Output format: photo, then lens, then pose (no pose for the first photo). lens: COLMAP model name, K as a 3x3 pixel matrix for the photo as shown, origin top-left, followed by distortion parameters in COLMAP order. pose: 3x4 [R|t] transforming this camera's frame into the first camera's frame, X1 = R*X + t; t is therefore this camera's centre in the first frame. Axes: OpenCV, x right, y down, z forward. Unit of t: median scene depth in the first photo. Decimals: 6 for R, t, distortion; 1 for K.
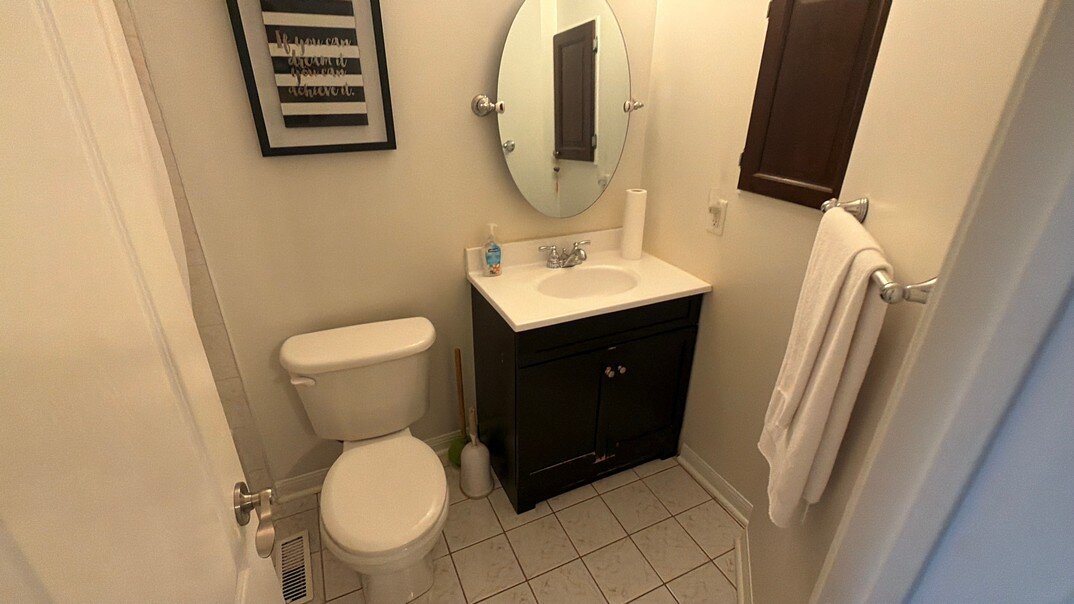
lens RADIAL K [[491.0, 0, 538.7], [0, 491.0, 304.0], [0, 0, 1]] dist [-0.000683, 0.000016]
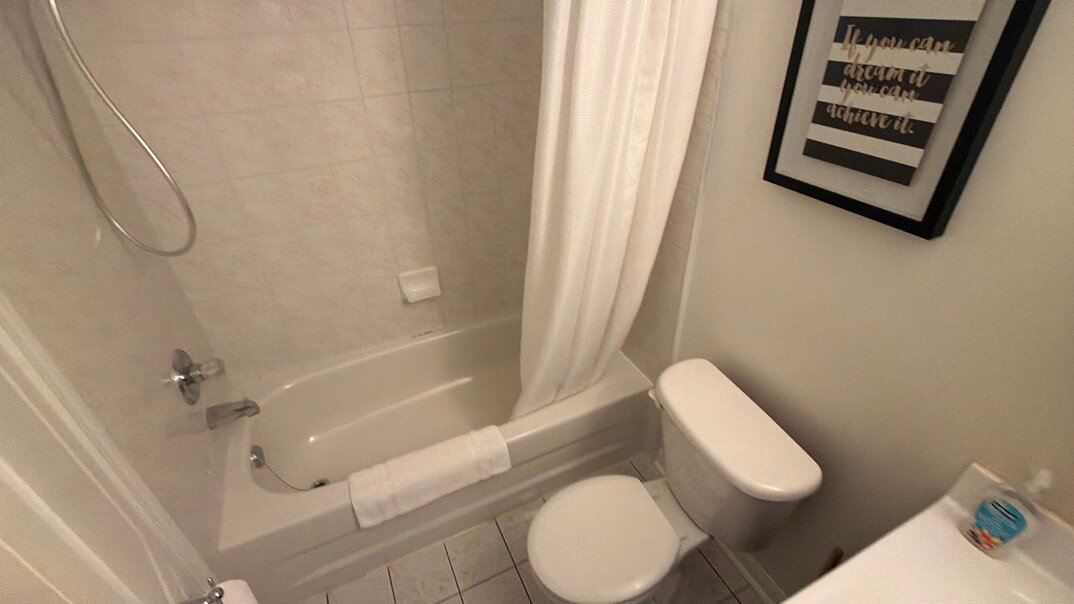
lens RADIAL K [[491.0, 0, 540.1], [0, 491.0, 301.7], [0, 0, 1]] dist [-0.000683, 0.000016]
pose [[0.012090, 0.528991, -0.848541, 0.240268], [-0.417716, 0.773682, 0.476371, -0.381214], [0.908497, 0.348690, 0.230322, 0.550237]]
